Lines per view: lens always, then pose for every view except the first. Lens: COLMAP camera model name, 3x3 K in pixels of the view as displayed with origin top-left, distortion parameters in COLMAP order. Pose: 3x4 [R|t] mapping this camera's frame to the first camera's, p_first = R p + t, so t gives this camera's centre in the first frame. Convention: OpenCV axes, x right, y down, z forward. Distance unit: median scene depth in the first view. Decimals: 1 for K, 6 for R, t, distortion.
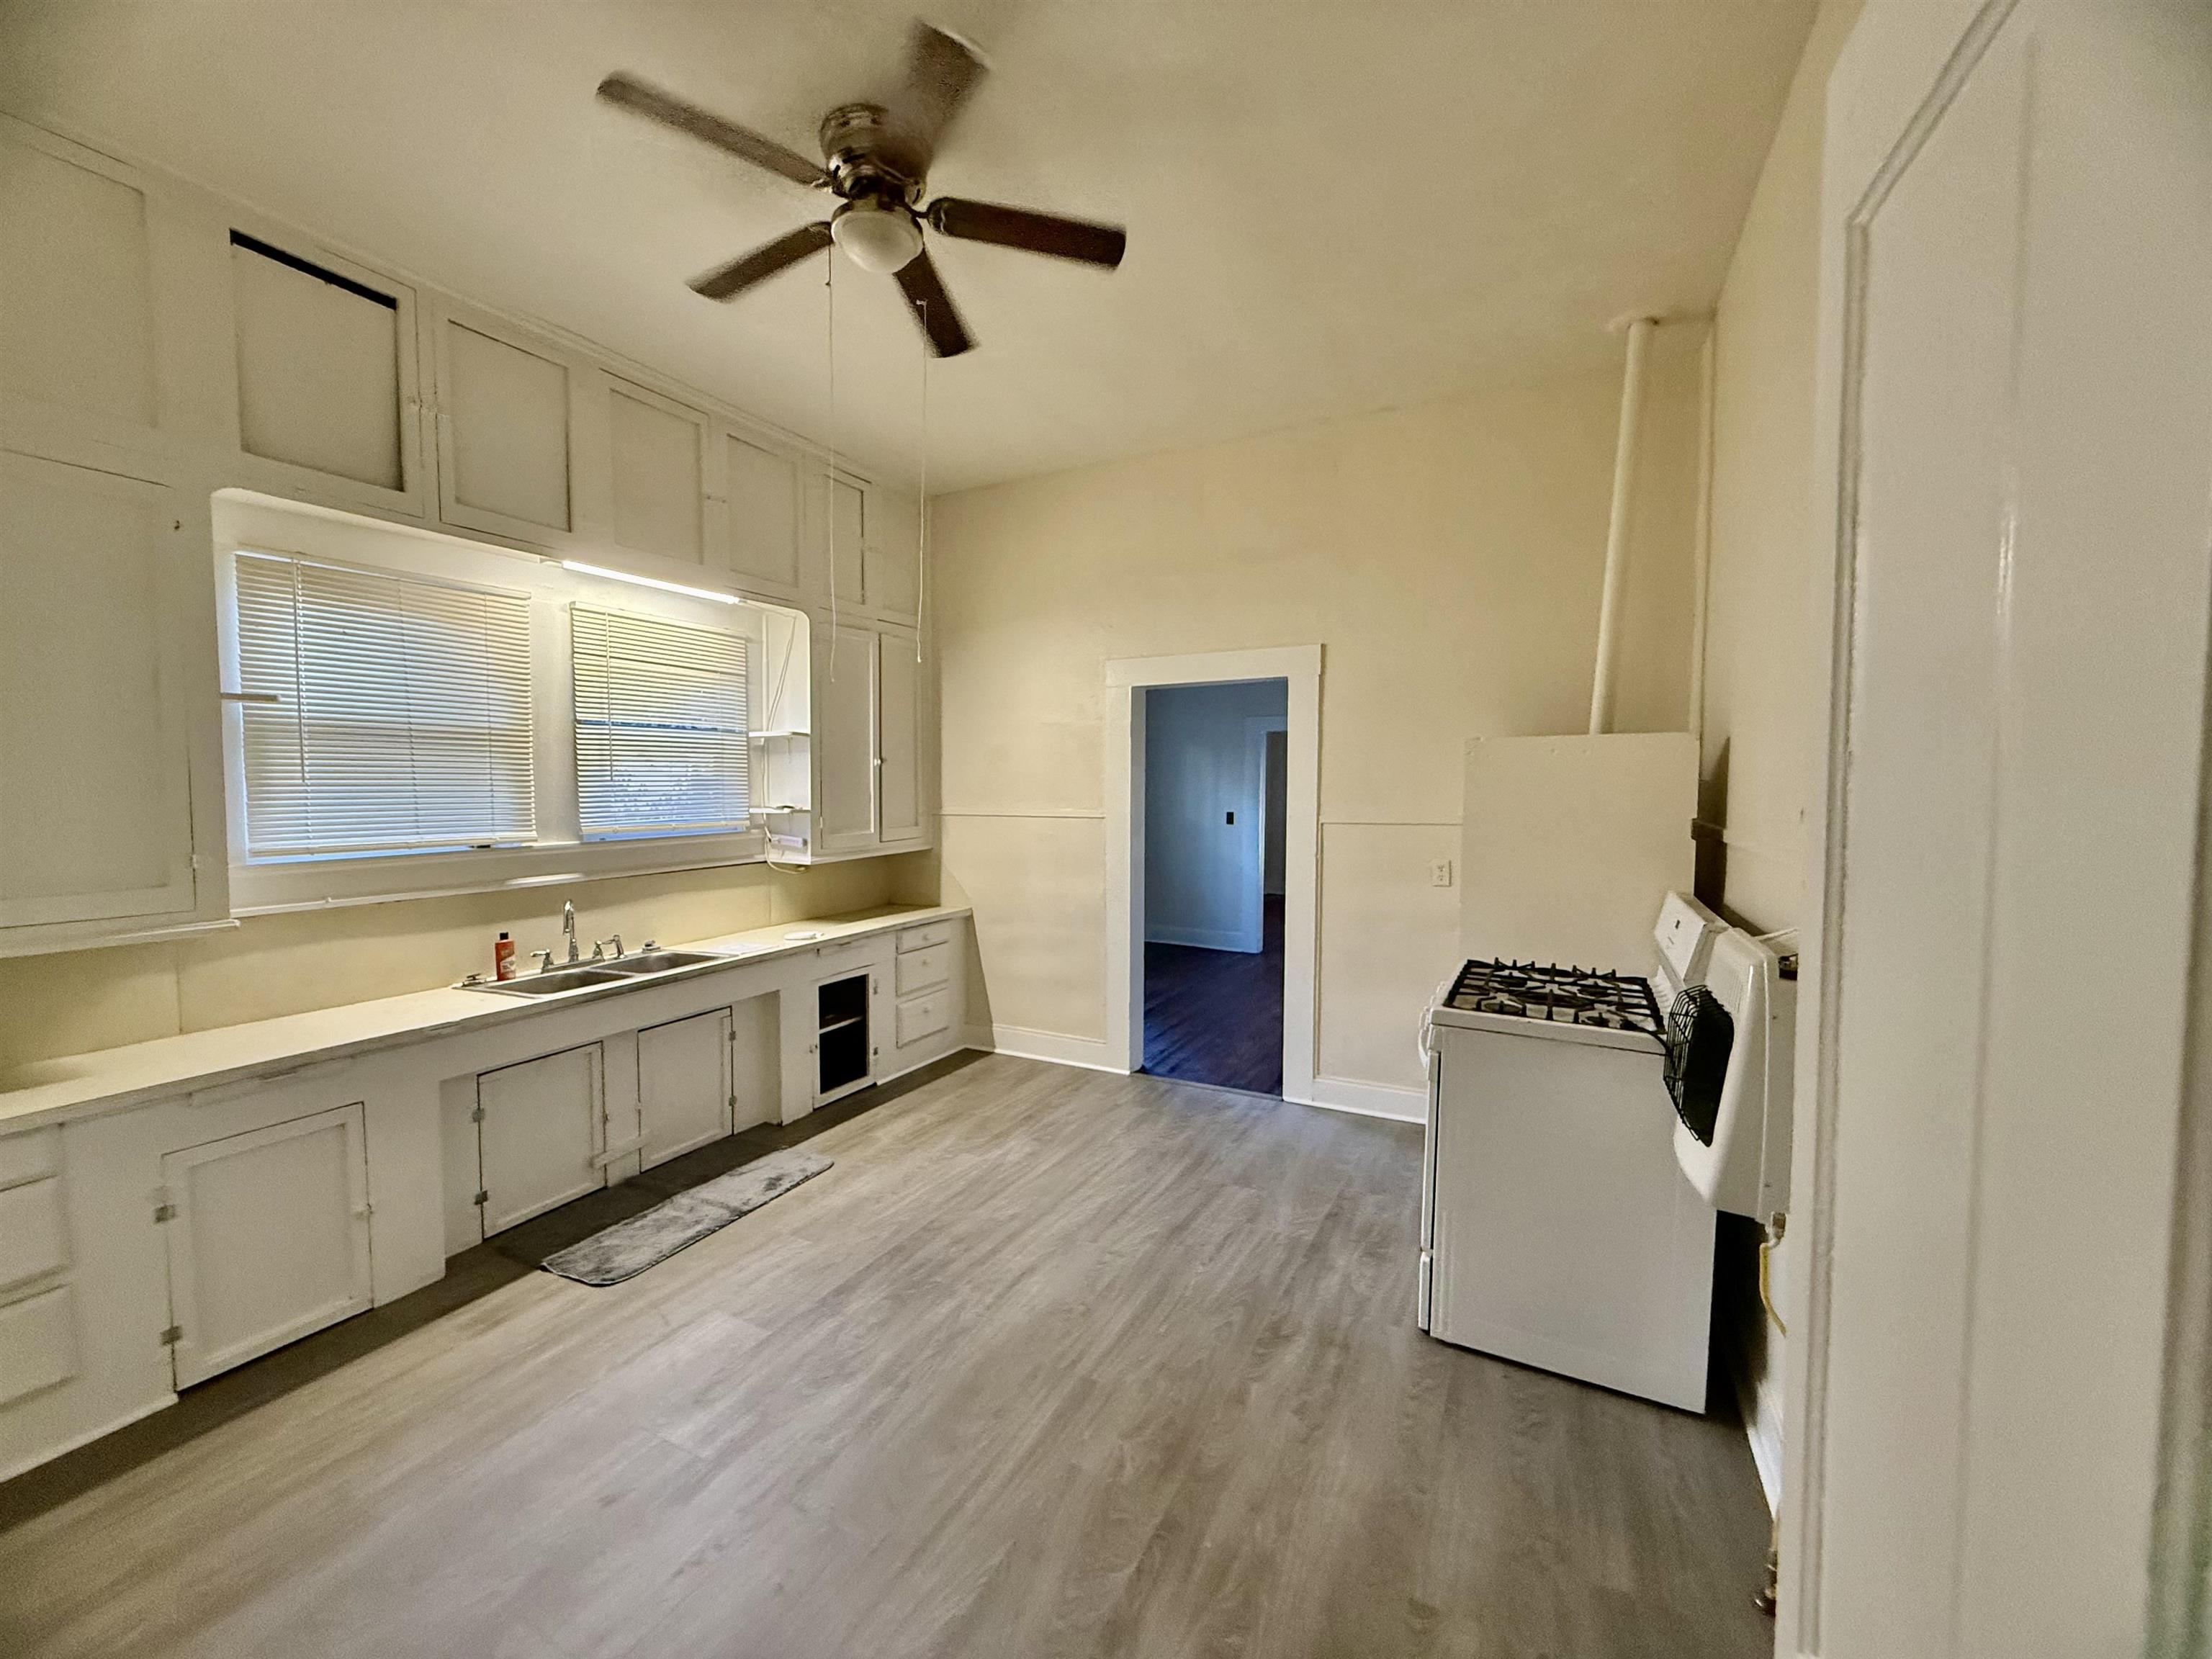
lens RADIAL K [[884.2, 0, 1089.5], [0, 884.2, 823.4], [0, 0, 1]] dist [-0.000146, -0.000128]
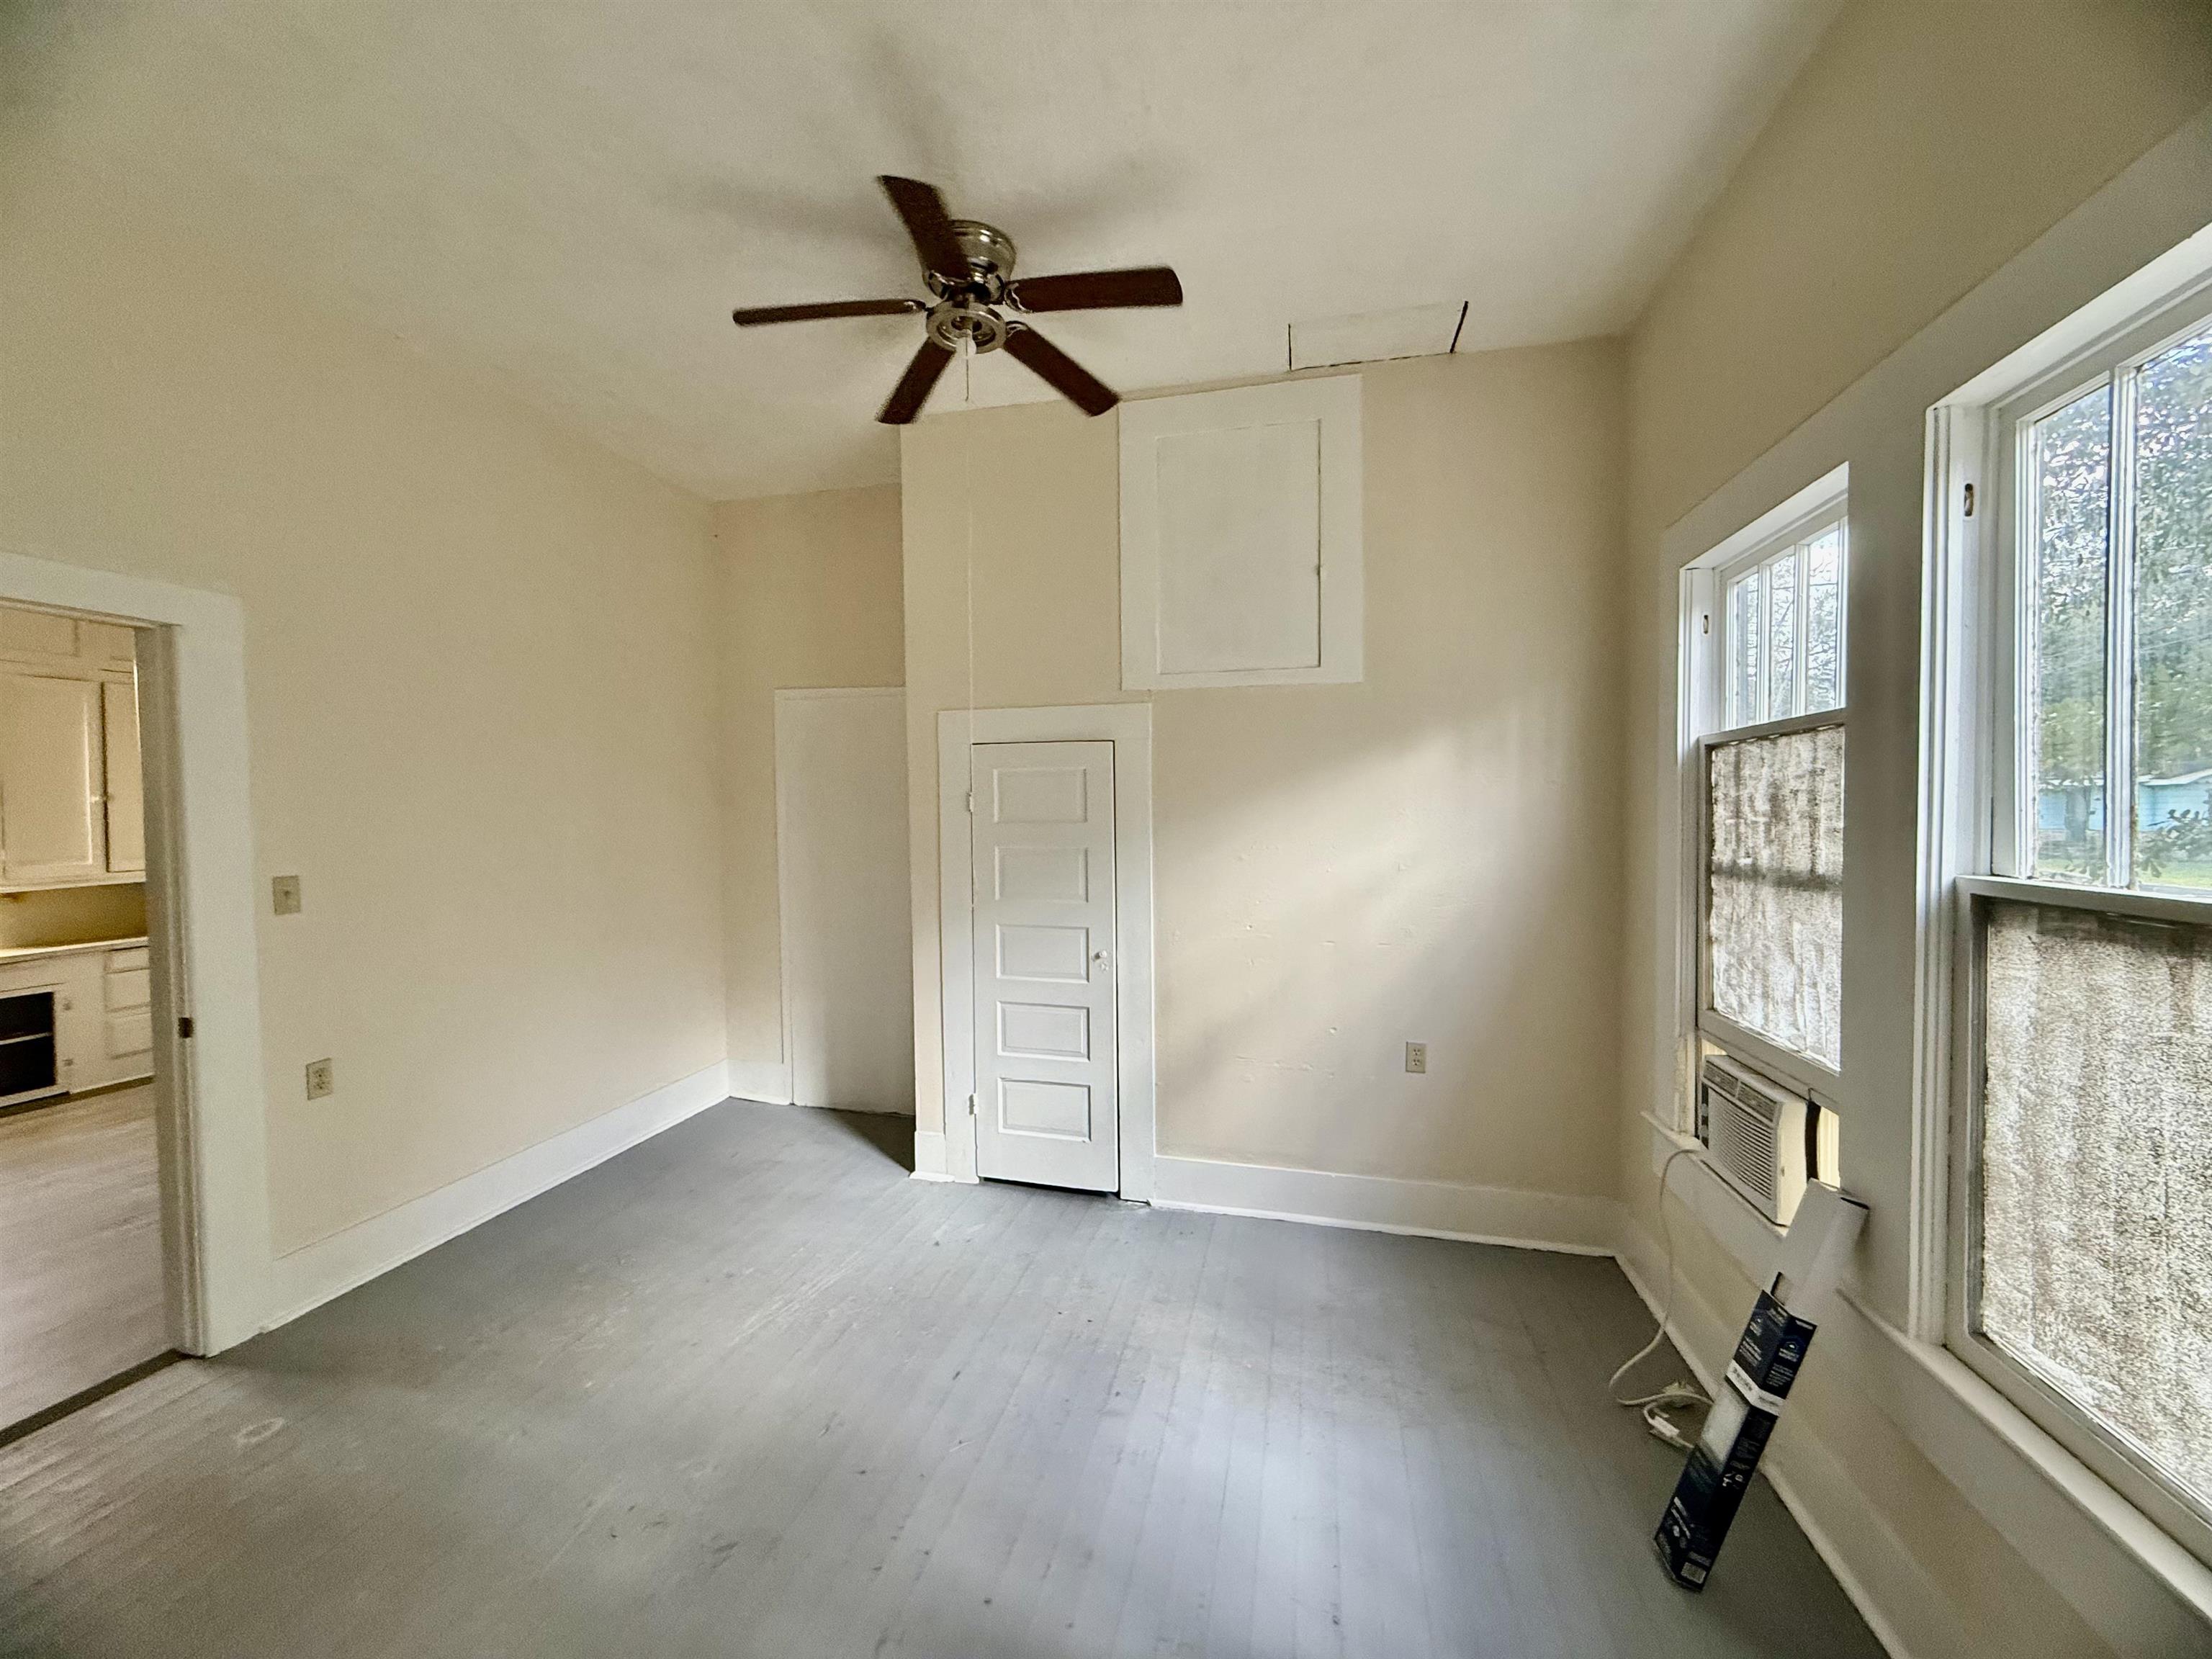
lens RADIAL K [[882.5, 0, 1097.9], [0, 882.5, 831.1], [0, 0, 1]] dist [0.000432, 0.000114]
pose [[0.968751, -0.017209, 0.247437, 0.917162], [0.021939, 0.999625, -0.016371, 0.020608], [-0.247063, 0.021288, 0.968766, -0.482723]]
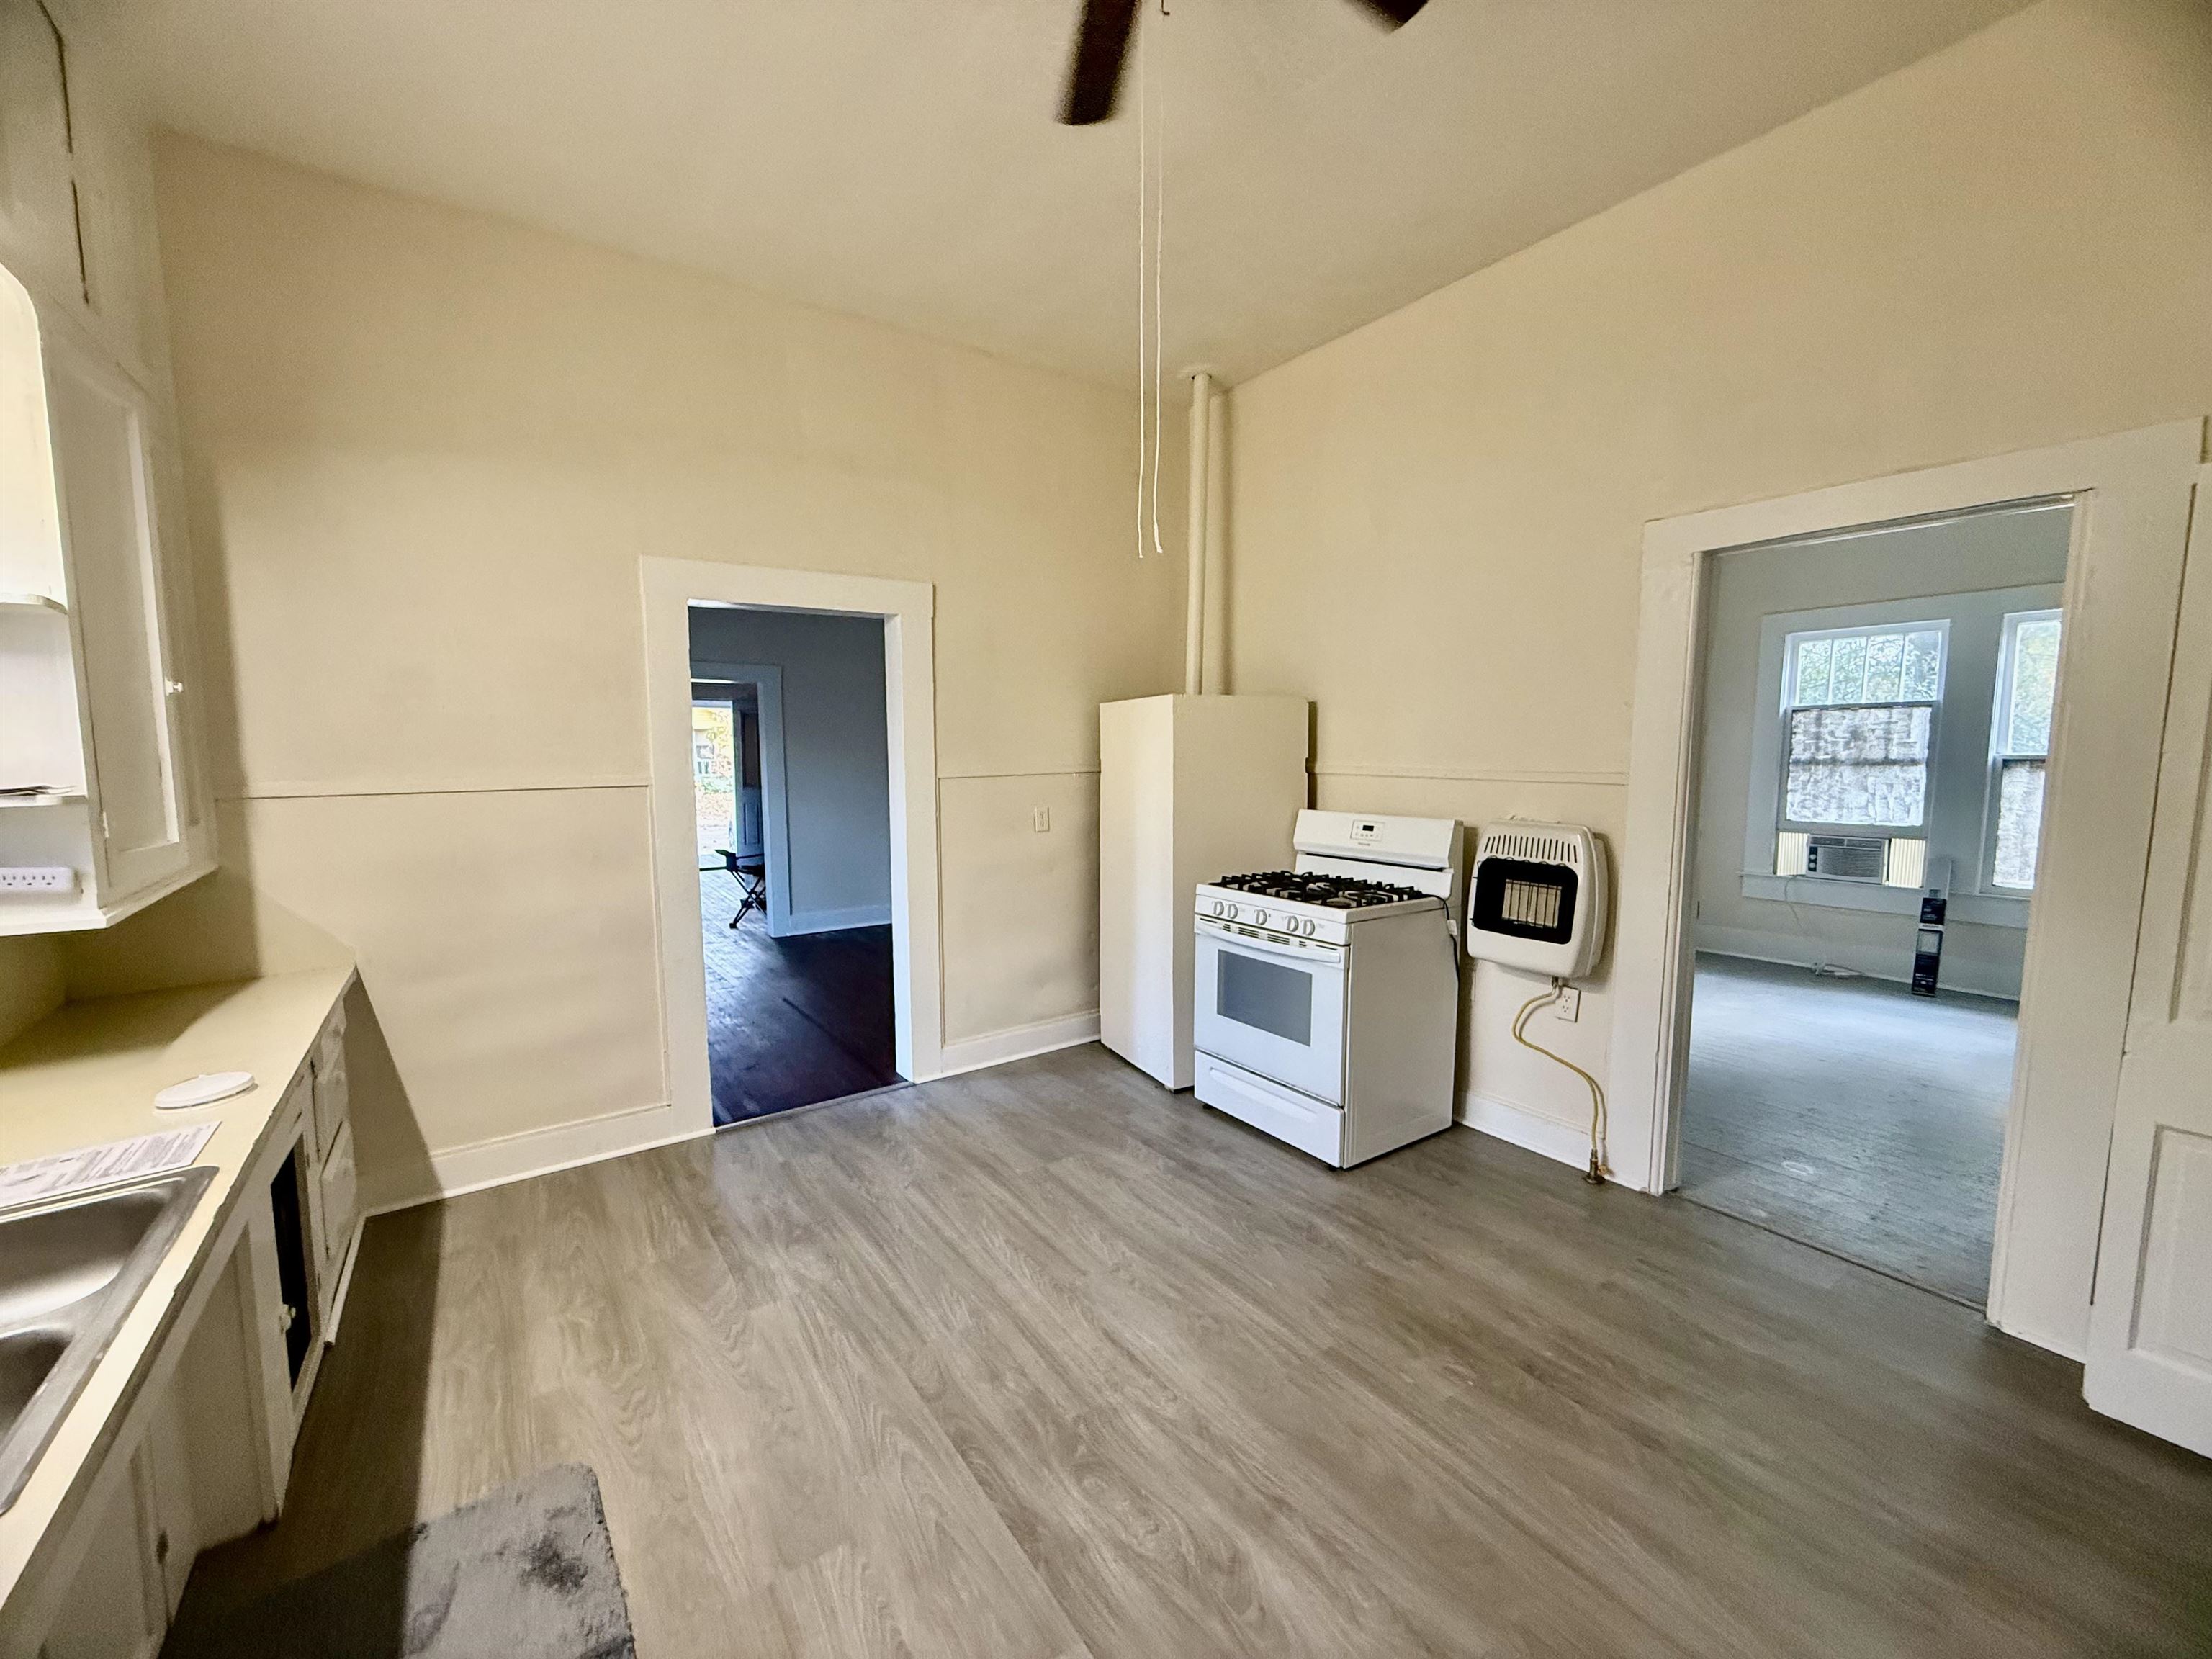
lens RADIAL K [[882.5, 0, 1097.9], [0, 882.5, 831.1], [0, 0, 1]] dist [0.000432, 0.000114]
pose [[0.457472, -0.090897, 0.884566, -0.565584], [0.046362, 0.995847, 0.078355, -0.012059], [-0.888015, 0.005165, 0.459786, 0.484118]]
